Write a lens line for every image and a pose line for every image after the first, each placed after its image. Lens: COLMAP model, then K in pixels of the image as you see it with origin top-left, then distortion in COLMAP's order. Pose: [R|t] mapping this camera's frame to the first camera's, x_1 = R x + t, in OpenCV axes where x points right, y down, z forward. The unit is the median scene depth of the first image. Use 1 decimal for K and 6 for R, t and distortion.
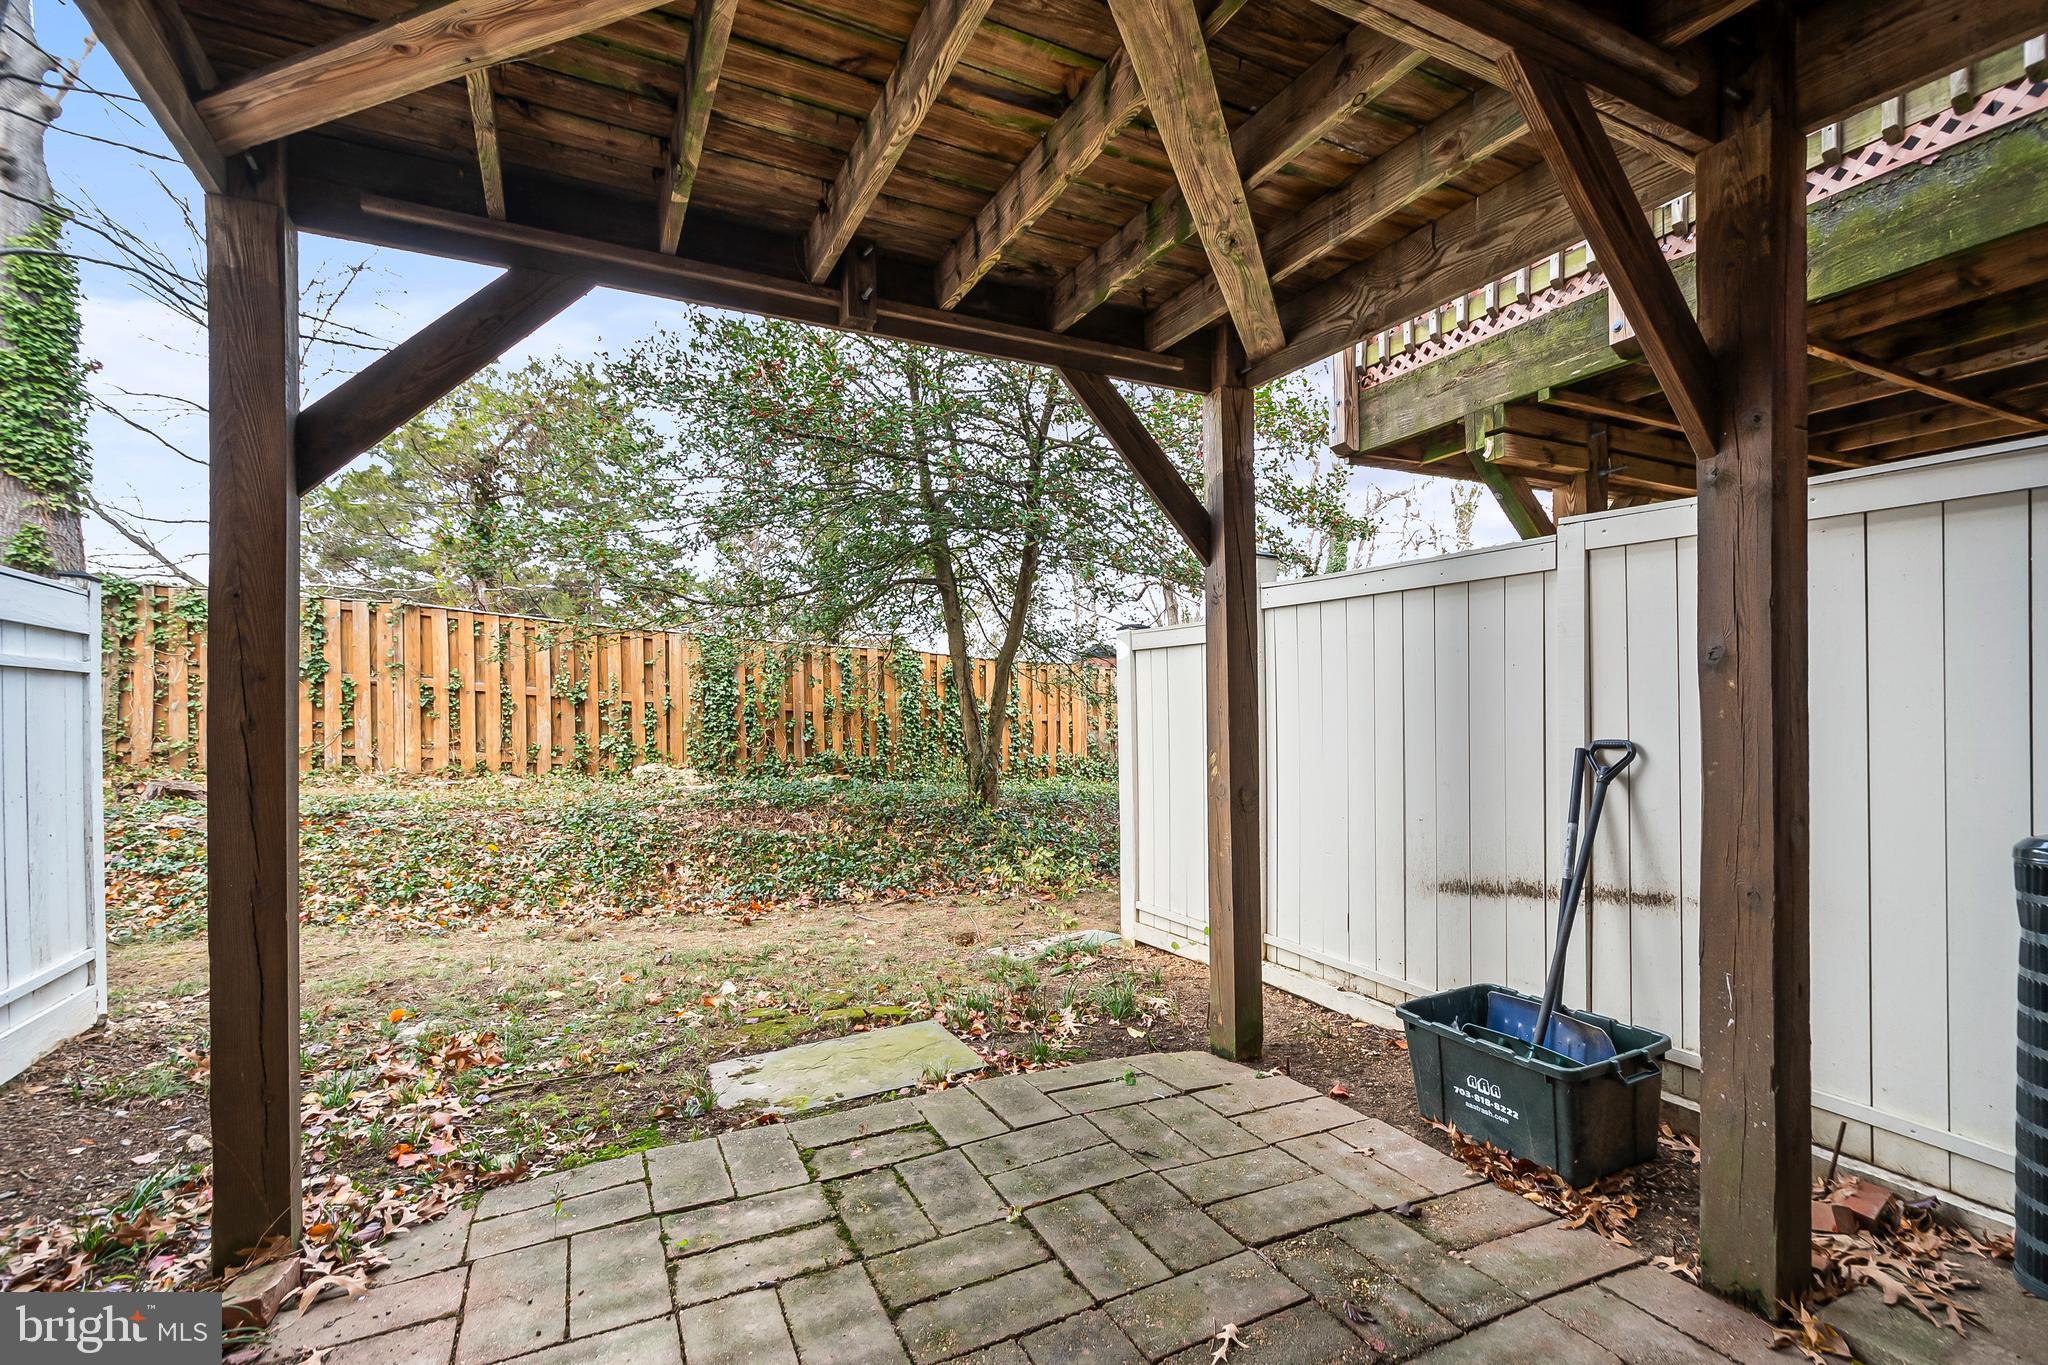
lens RADIAL K [[913.0, 0, 1038.9], [0, 913.0, 700.6], [0, 0, 1]] dist [0.009286, -0.000641]
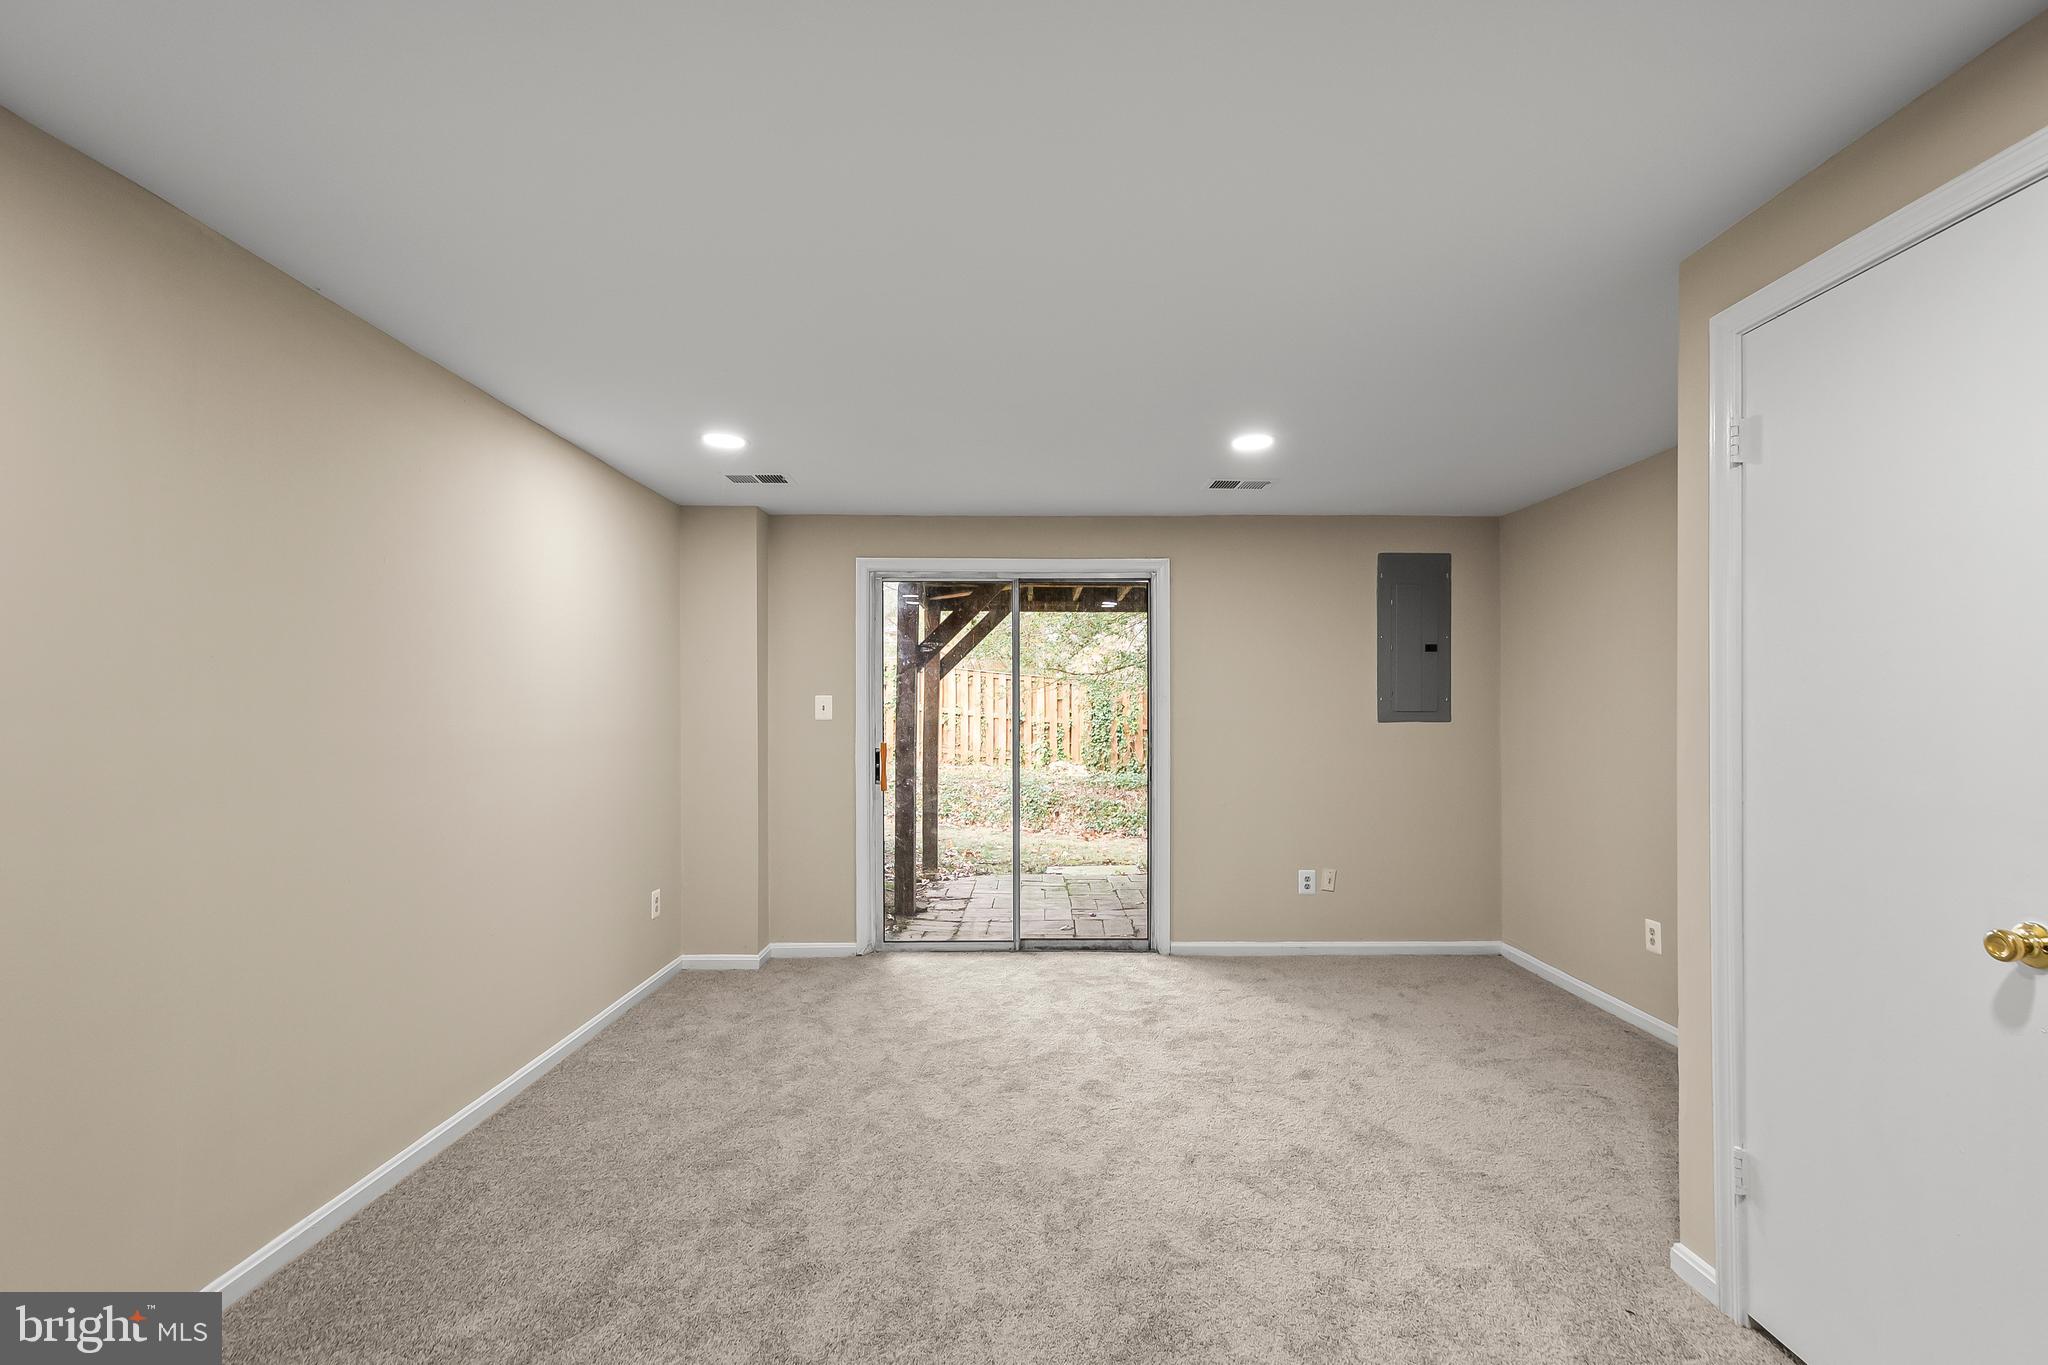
lens RADIAL K [[913.0, 0, 1037.7], [0, 913.0, 704.3], [0, 0, 1]] dist [0.009286, -0.000641]
pose [[0.894142, 0.008453, -0.447705, 0.276008], [-0.011928, 0.999917, -0.004943, -0.024205], [0.447625, 0.009761, 0.894168, -0.485324]]
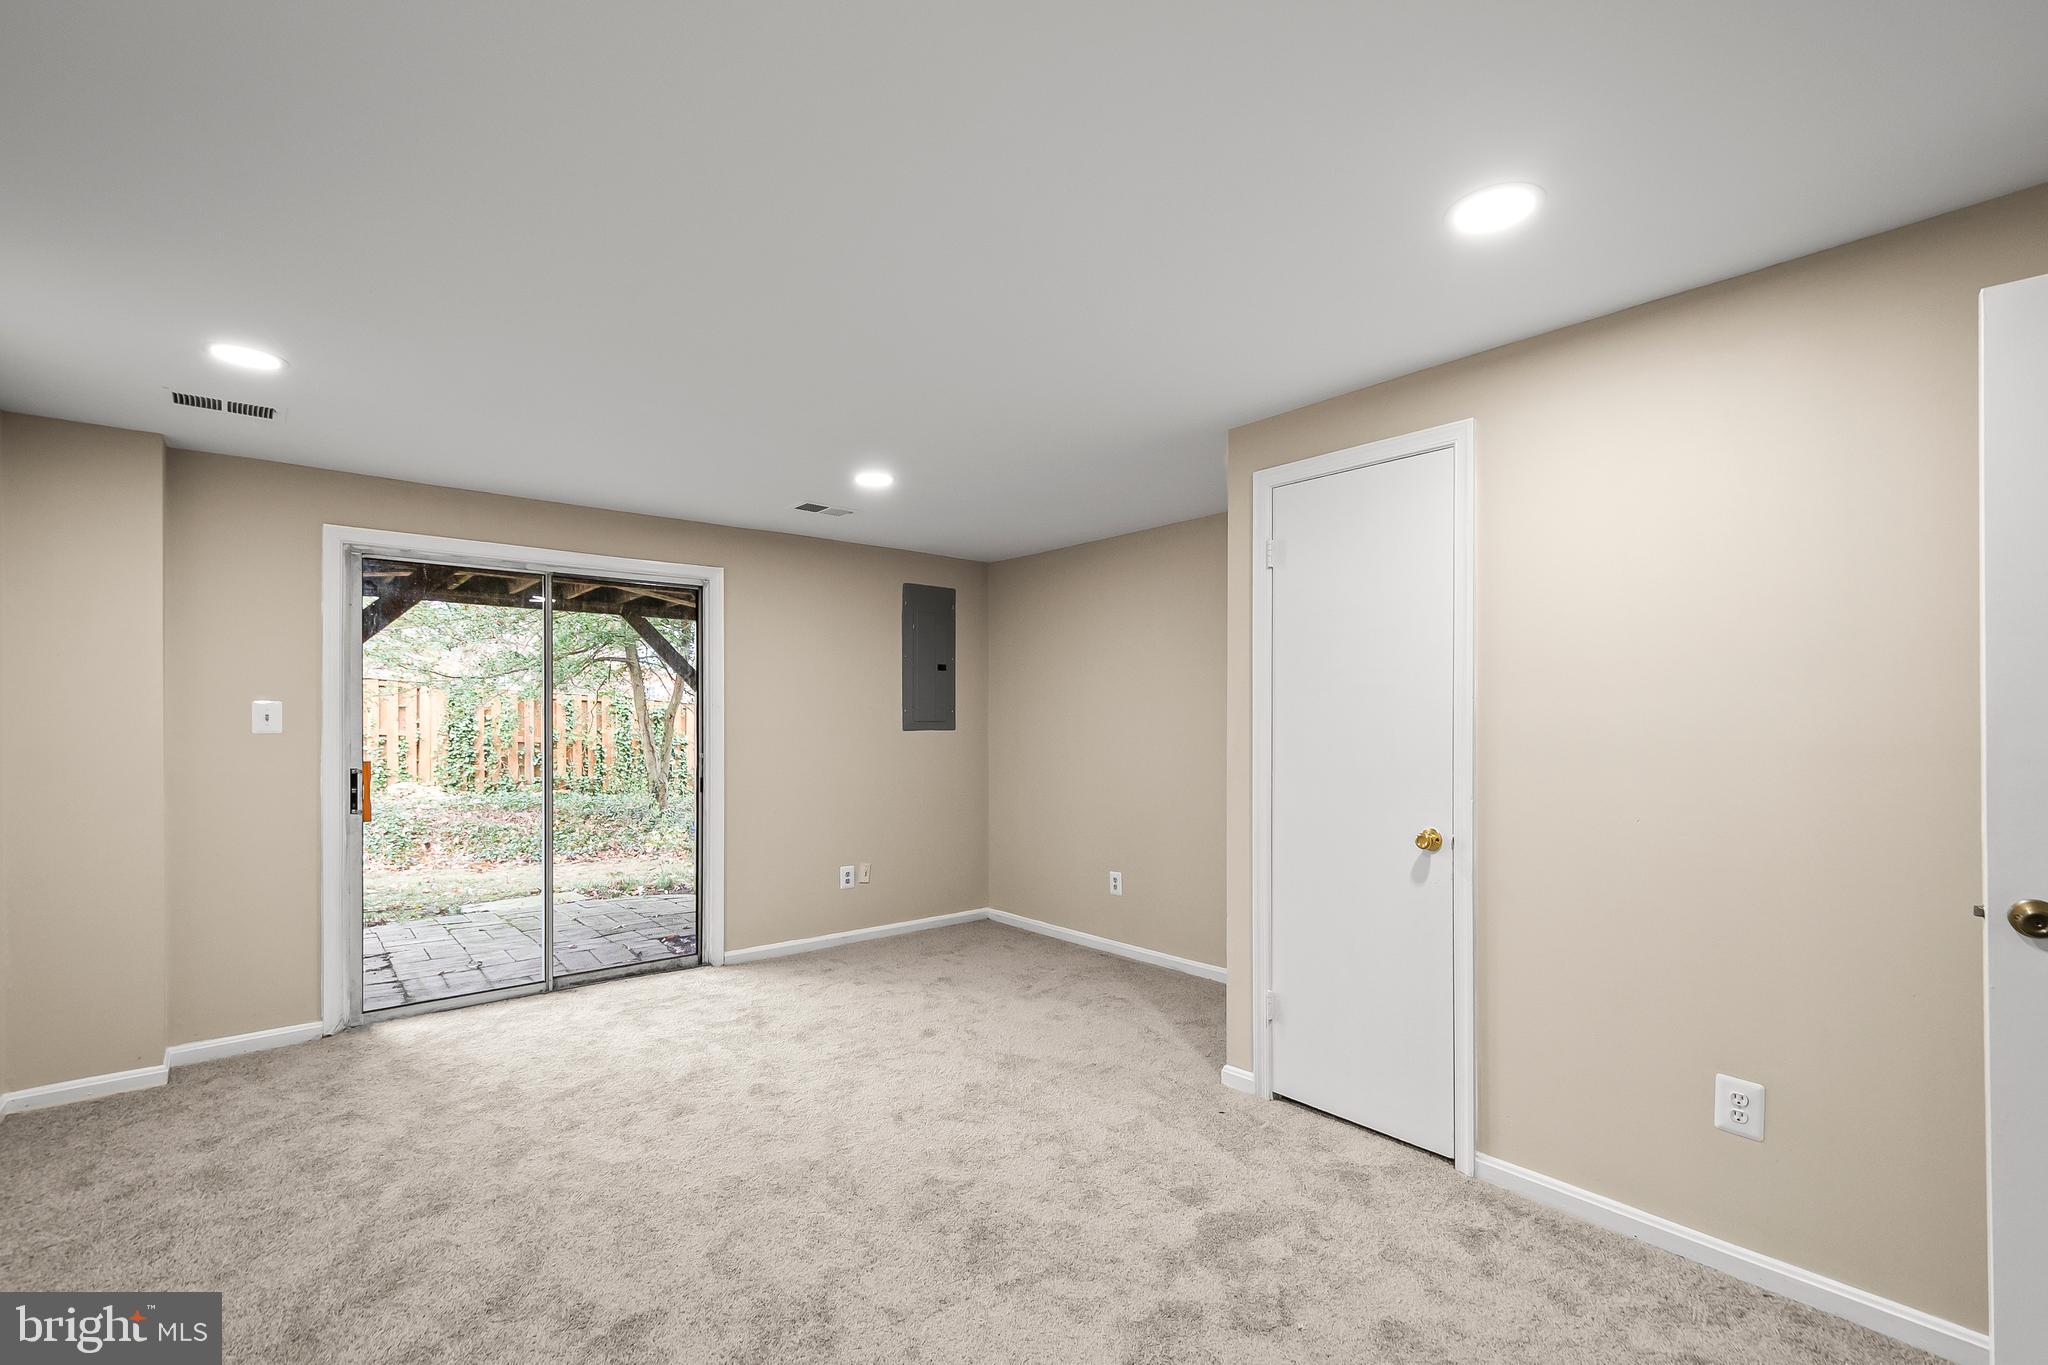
lens RADIAL K [[913.0, 0, 1047.1], [0, 913.0, 715.1], [0, 0, 1]] dist [0.009286, -0.000641]
pose [[0.972327, 0.011987, 0.233317, 0.178268], [-0.009650, 0.999891, -0.011157, -0.023248], [-0.233426, 0.008597, 0.972337, -0.529582]]
